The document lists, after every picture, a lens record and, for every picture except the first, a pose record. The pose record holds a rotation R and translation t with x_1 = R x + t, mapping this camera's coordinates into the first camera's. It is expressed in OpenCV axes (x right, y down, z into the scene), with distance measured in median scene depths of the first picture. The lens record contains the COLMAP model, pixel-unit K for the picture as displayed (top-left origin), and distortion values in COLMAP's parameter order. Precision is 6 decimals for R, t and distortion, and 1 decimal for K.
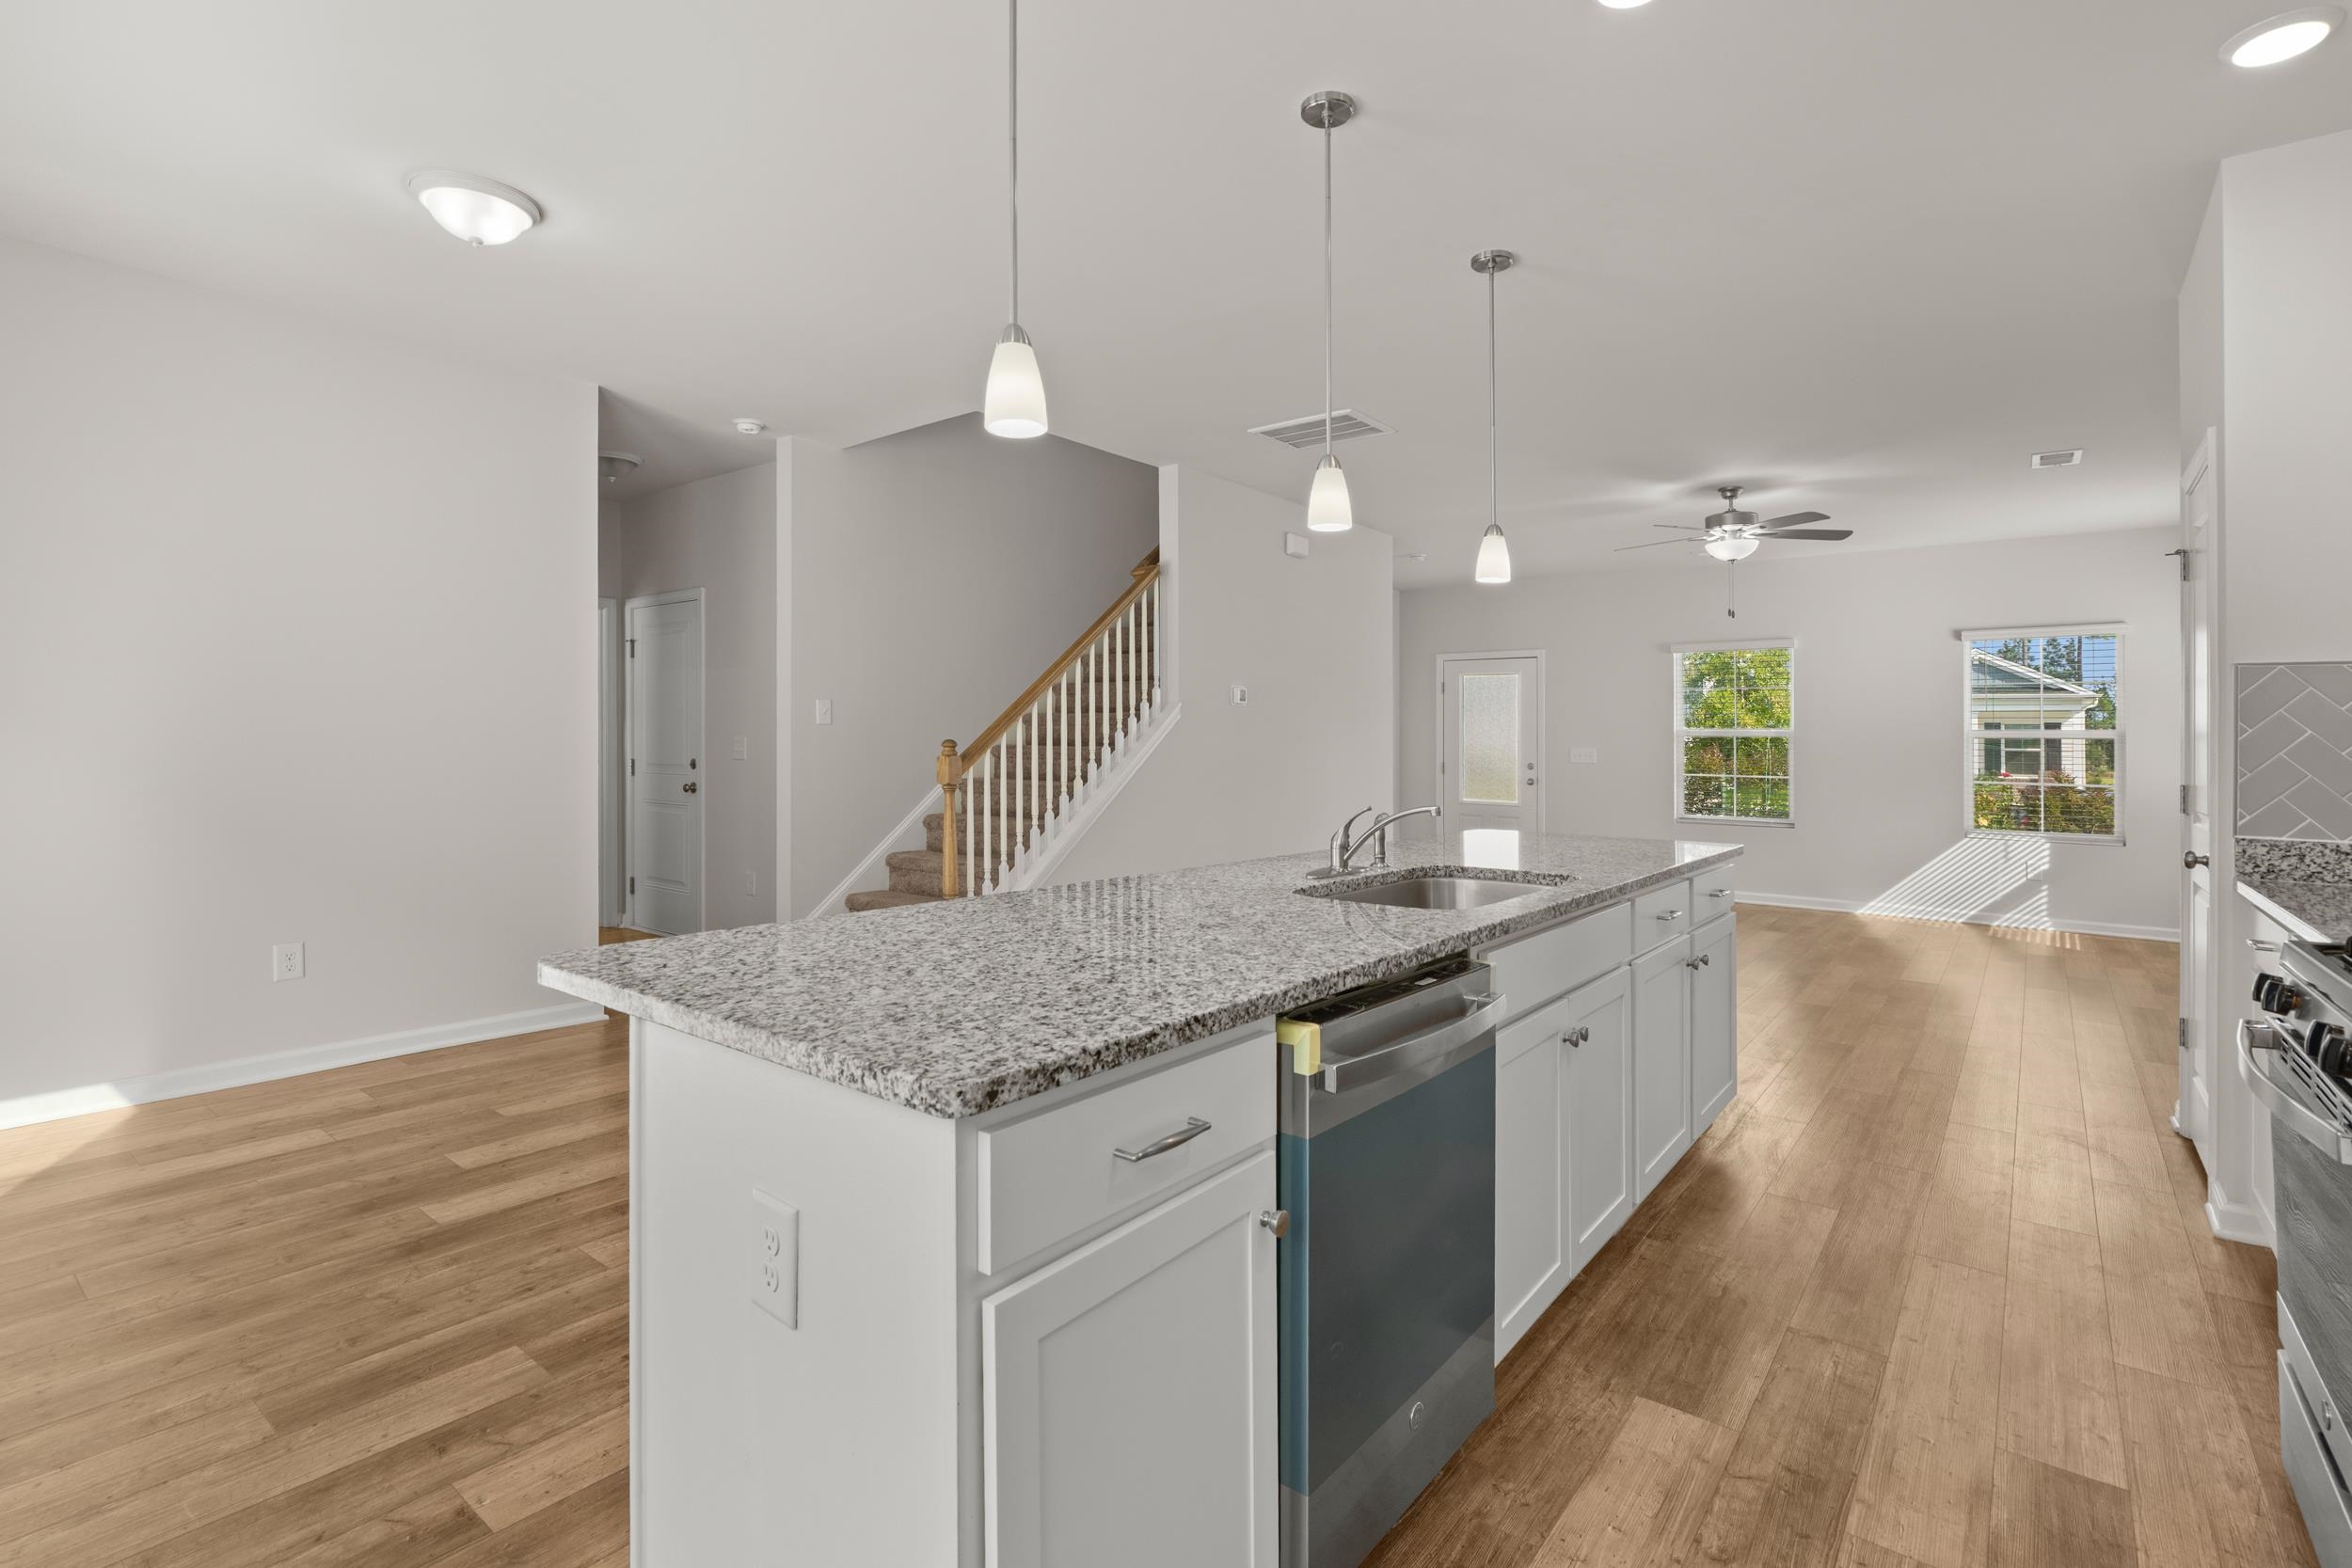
lens RADIAL K [[1068.1, 0, 1174.8], [0, 1068.1, 740.9], [0, 0, 1]] dist [-0.005791, 0.003141]
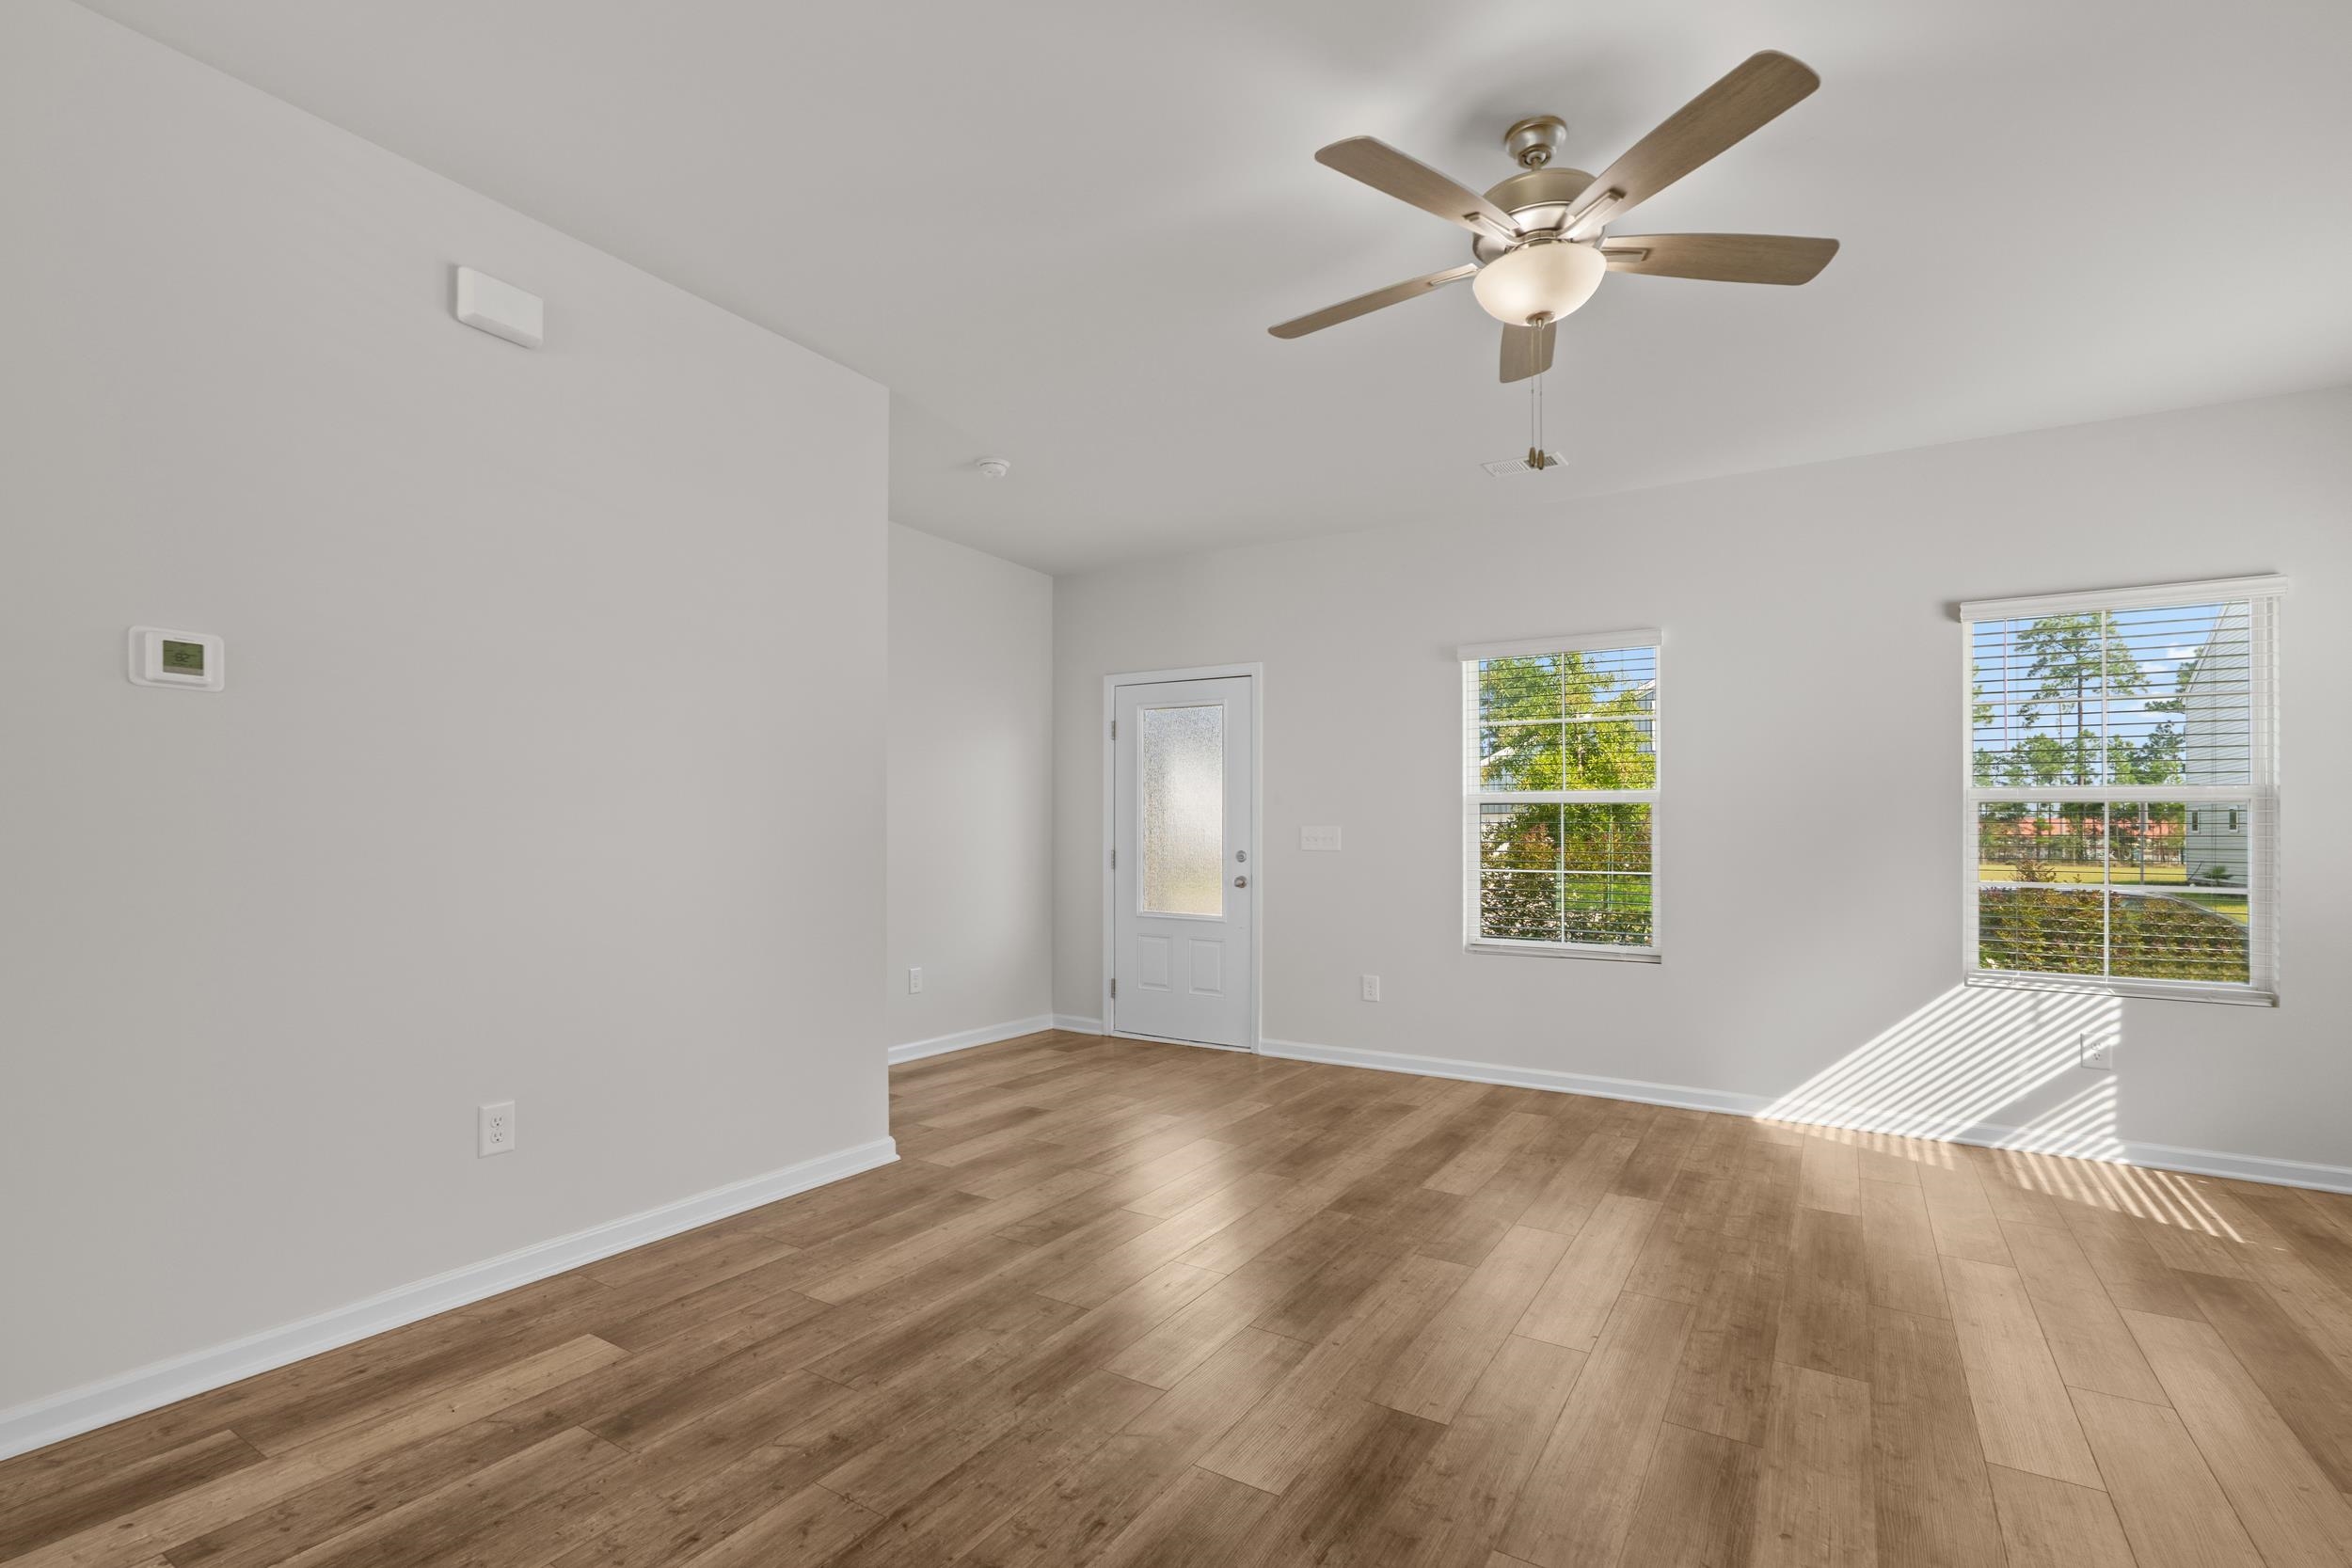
lens RADIAL K [[1068.1, 0, 1178.9], [0, 1068.1, 846.8], [0, 0, 1]] dist [-0.005791, 0.003141]
pose [[0.992198, -0.003076, 0.124635, 0.245867], [0.001890, 0.999952, 0.009639, 0.013003], [-0.124658, -0.009328, 0.992156, 0.451240]]
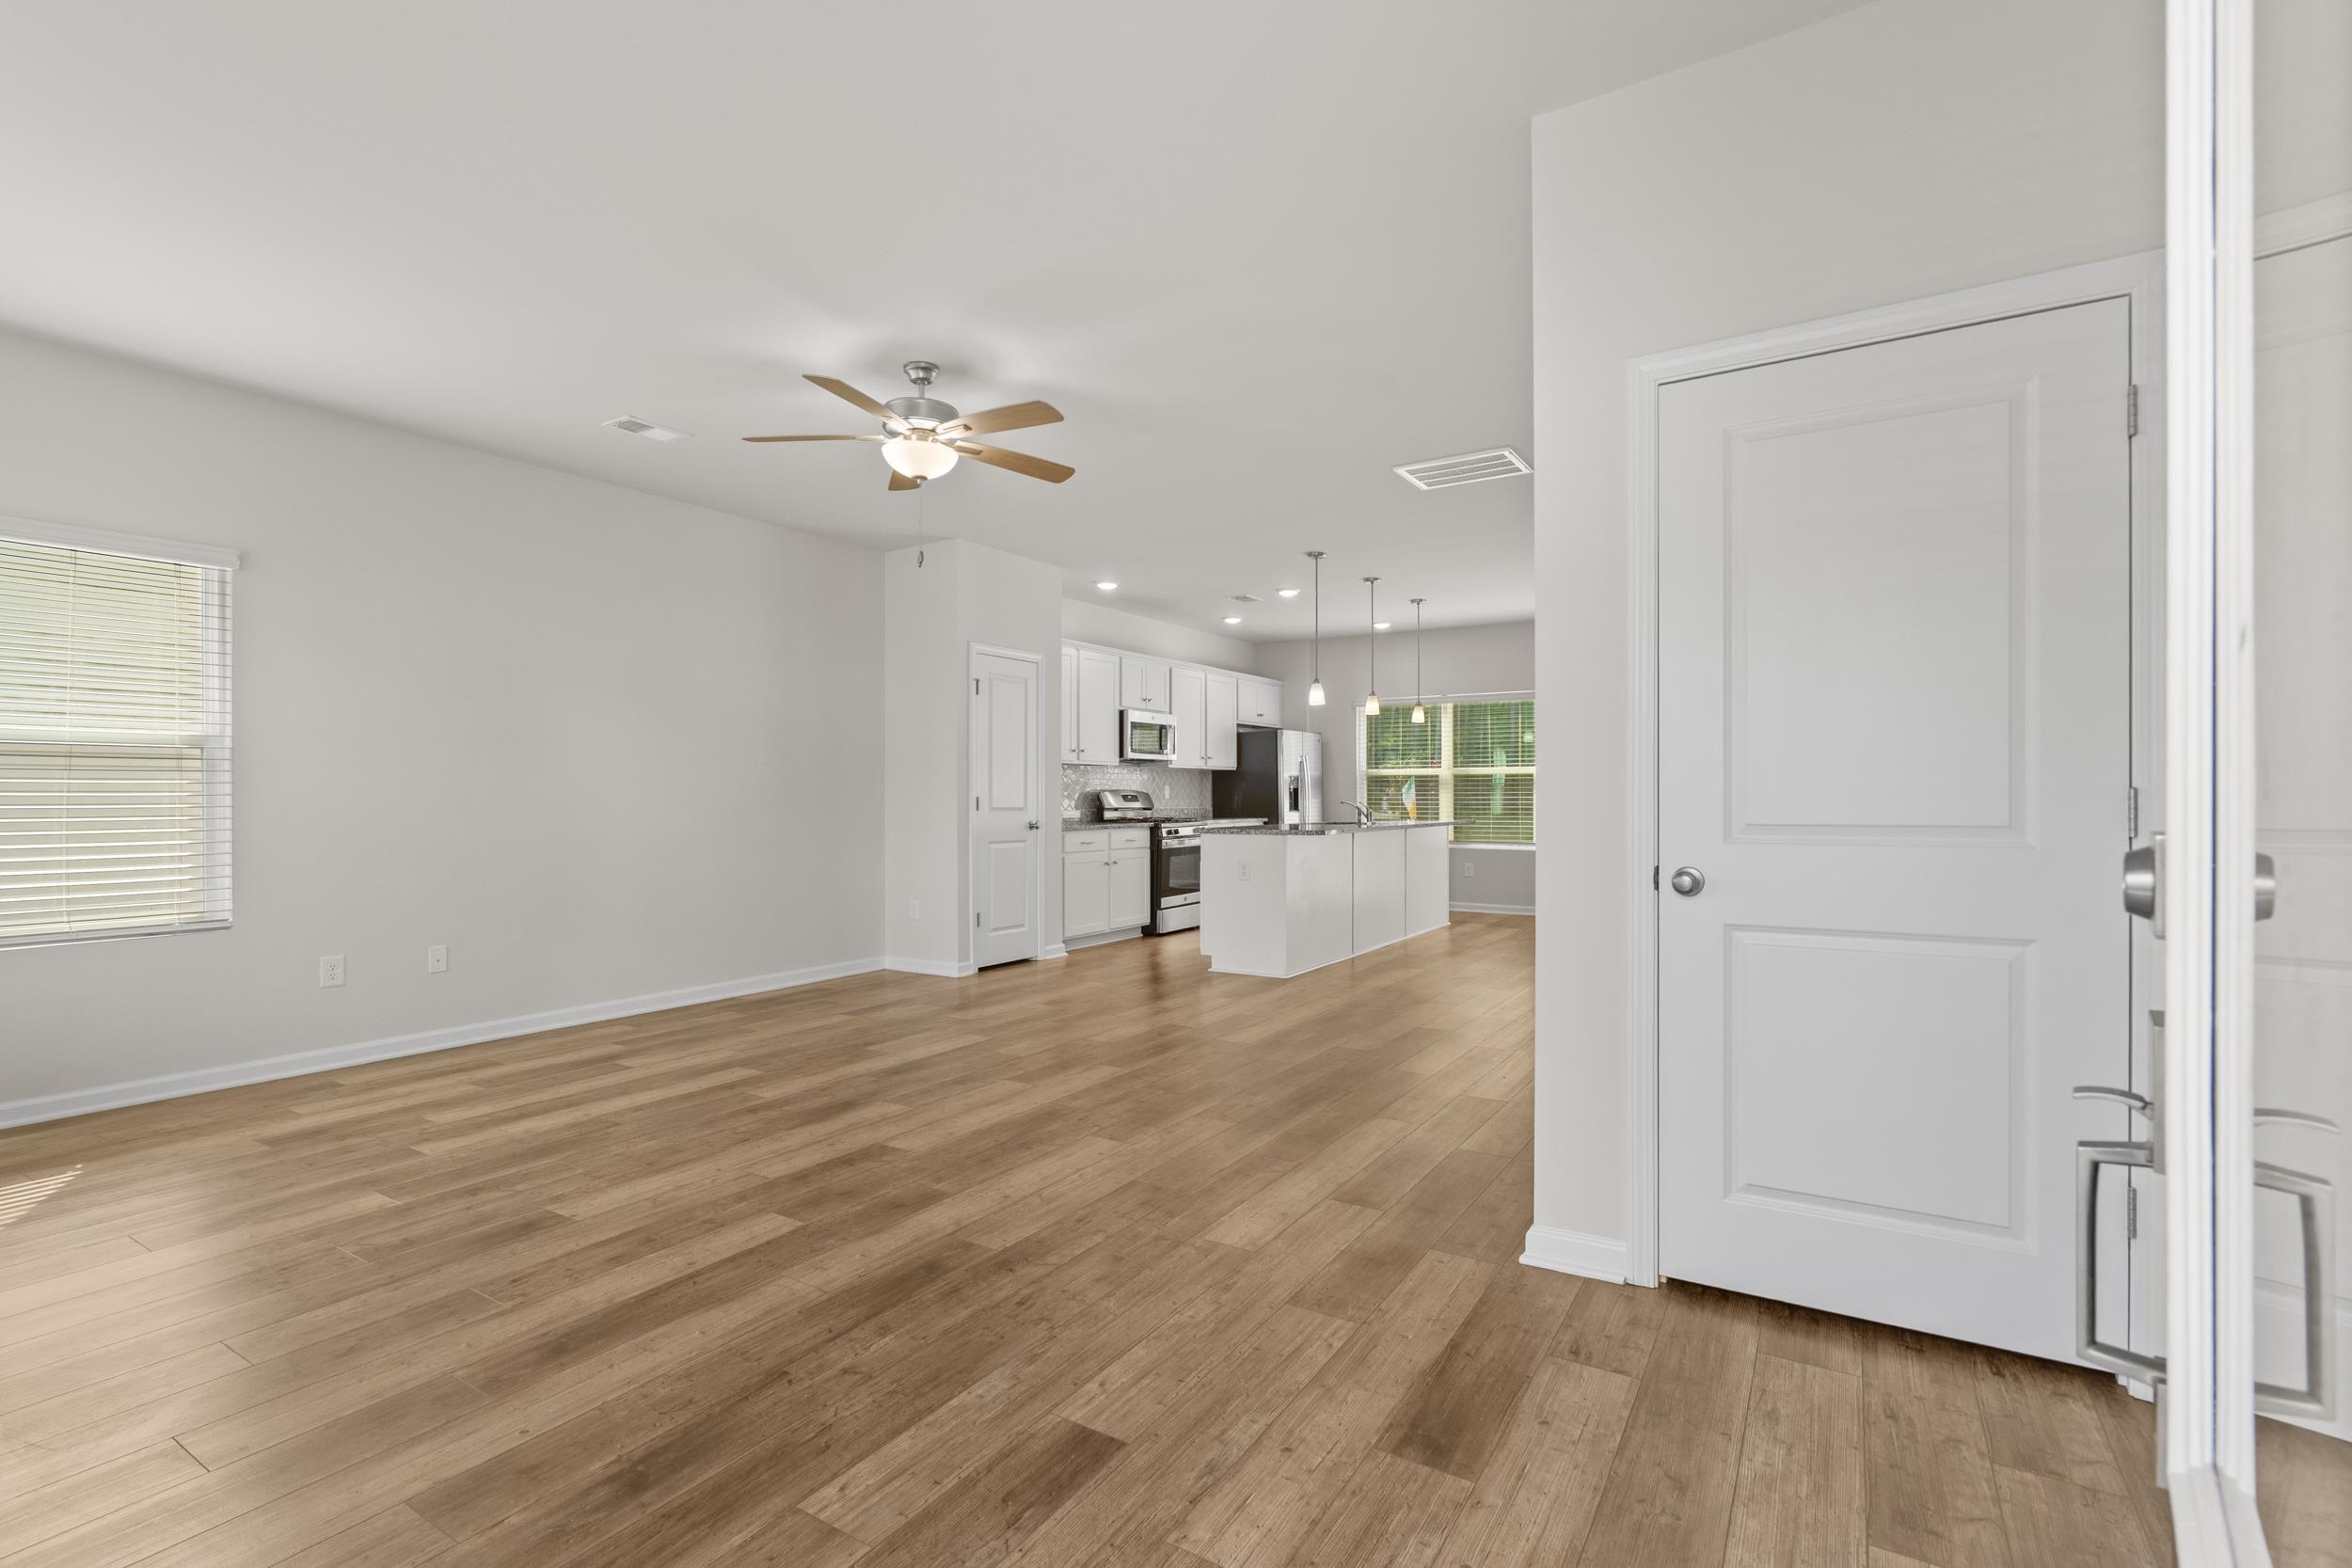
lens RADIAL K [[1068.1, 0, 1170.1], [0, 1068.1, 811.8], [0, 0, 1]] dist [-0.005791, 0.003141]
pose [[-0.994546, -0.008011, -0.103995, 0.311610], [-0.009615, 0.999842, 0.014939, 0.017419], [0.103859, 0.015858, -0.994466, 1.157691]]
